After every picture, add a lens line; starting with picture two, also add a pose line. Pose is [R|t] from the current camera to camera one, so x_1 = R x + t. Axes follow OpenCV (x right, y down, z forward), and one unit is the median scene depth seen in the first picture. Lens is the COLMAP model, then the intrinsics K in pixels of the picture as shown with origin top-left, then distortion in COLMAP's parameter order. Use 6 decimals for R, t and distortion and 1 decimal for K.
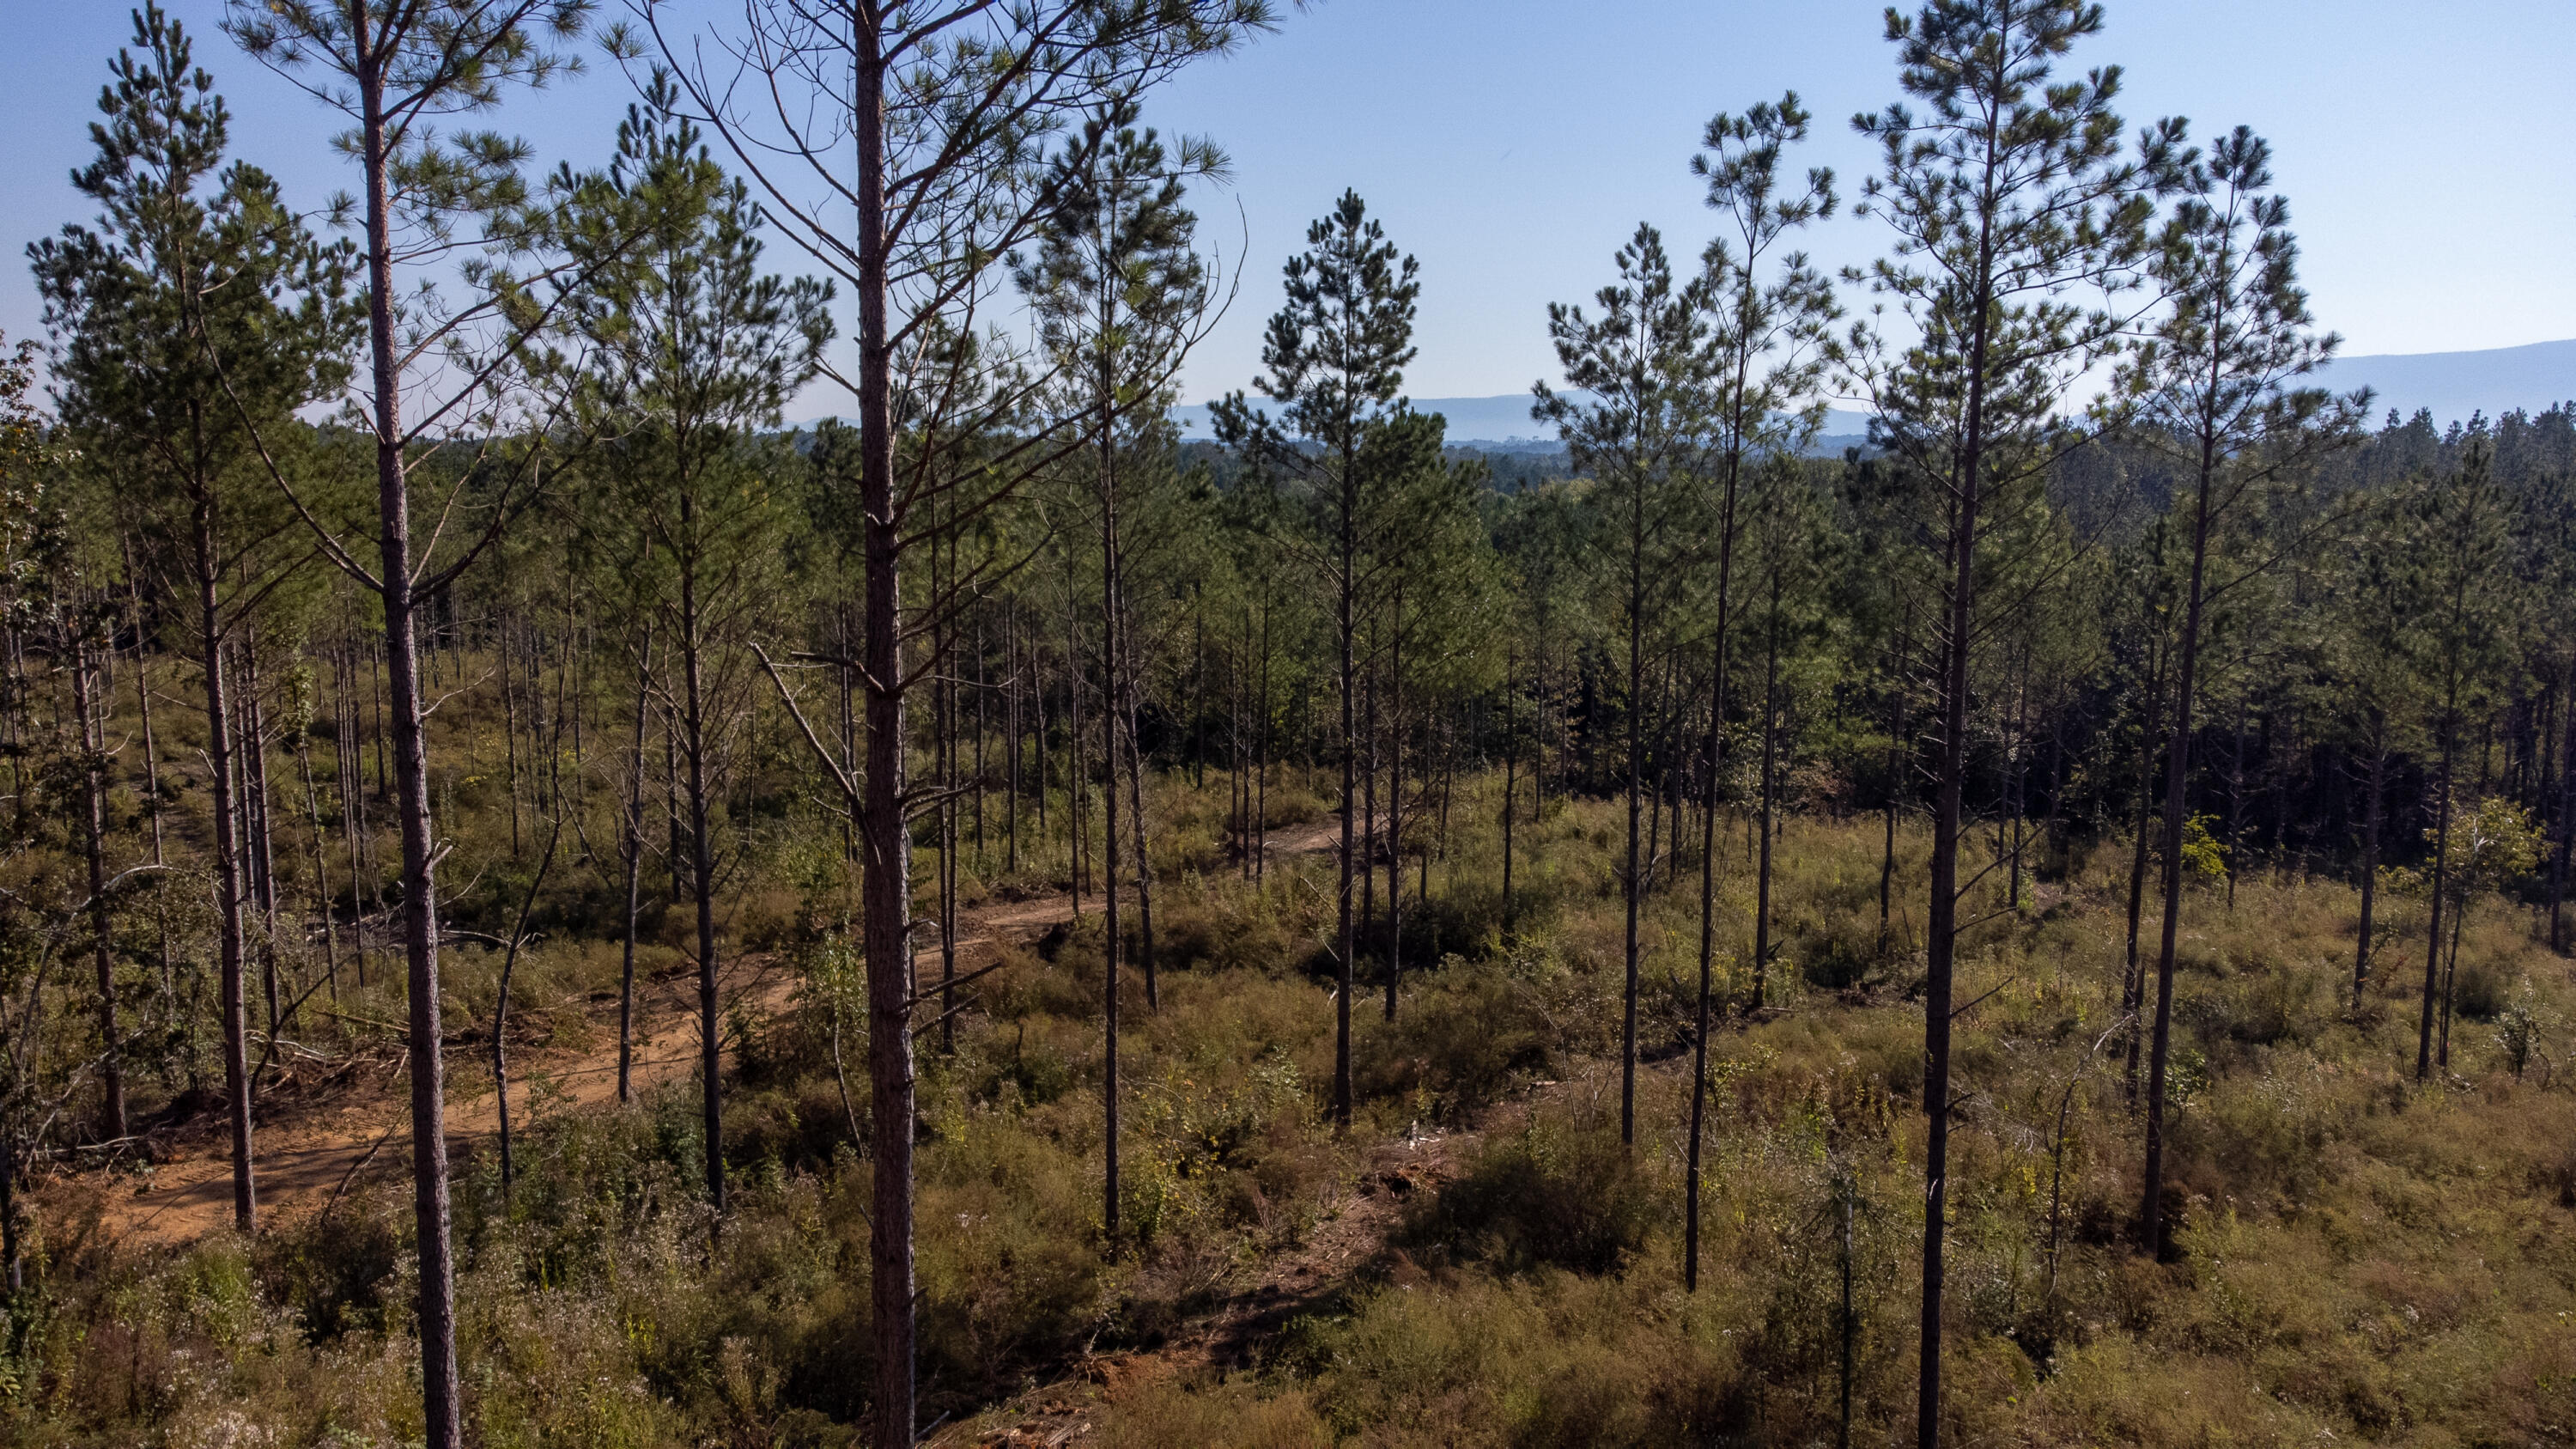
lens RADIAL K [[1814.0, 0, 1281.7], [0, 1814.0, 730.3], [0, 0, 1]] dist [0.013592, 0.011776]
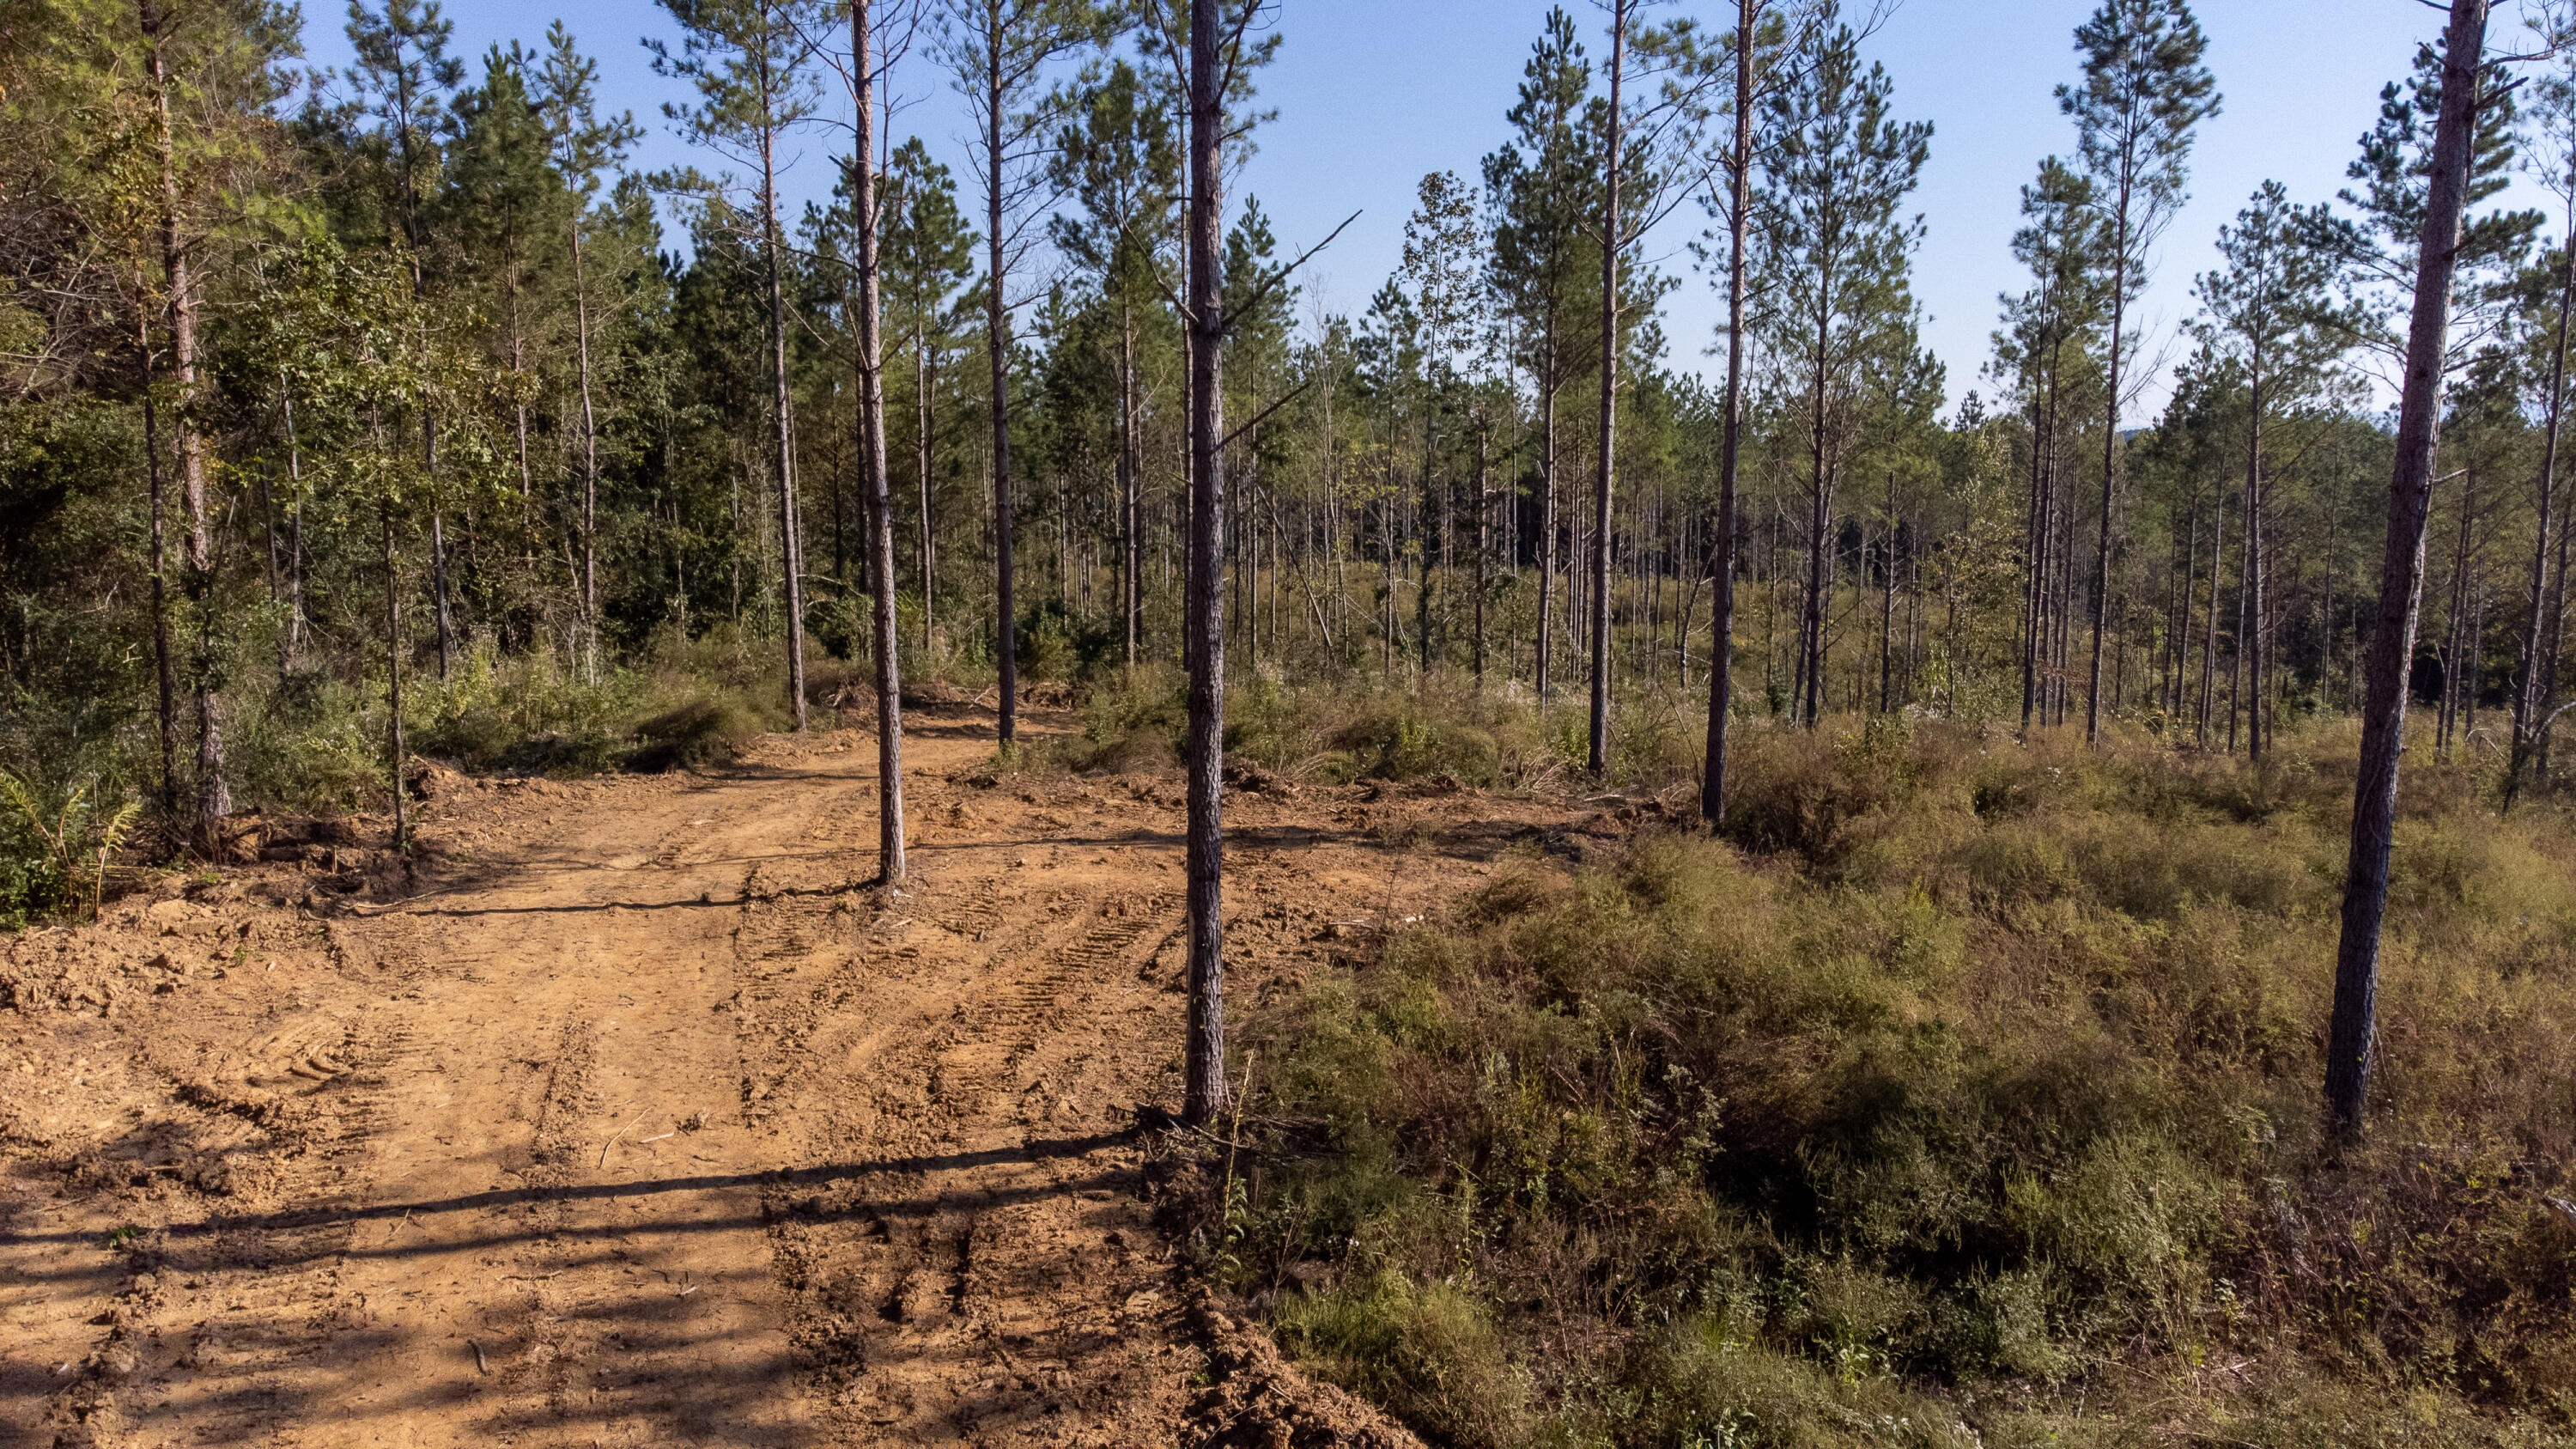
lens RADIAL K [[1814.0, 0, 1279.7], [0, 1814.0, 724.8], [0, 0, 1]] dist [0.013592, 0.011776]
pose [[0.764805, 0.094961, -0.637225, 0.330768], [-0.100452, 0.994558, 0.027647, 0.247835], [0.636382, 0.042866, 0.770182, -0.445299]]
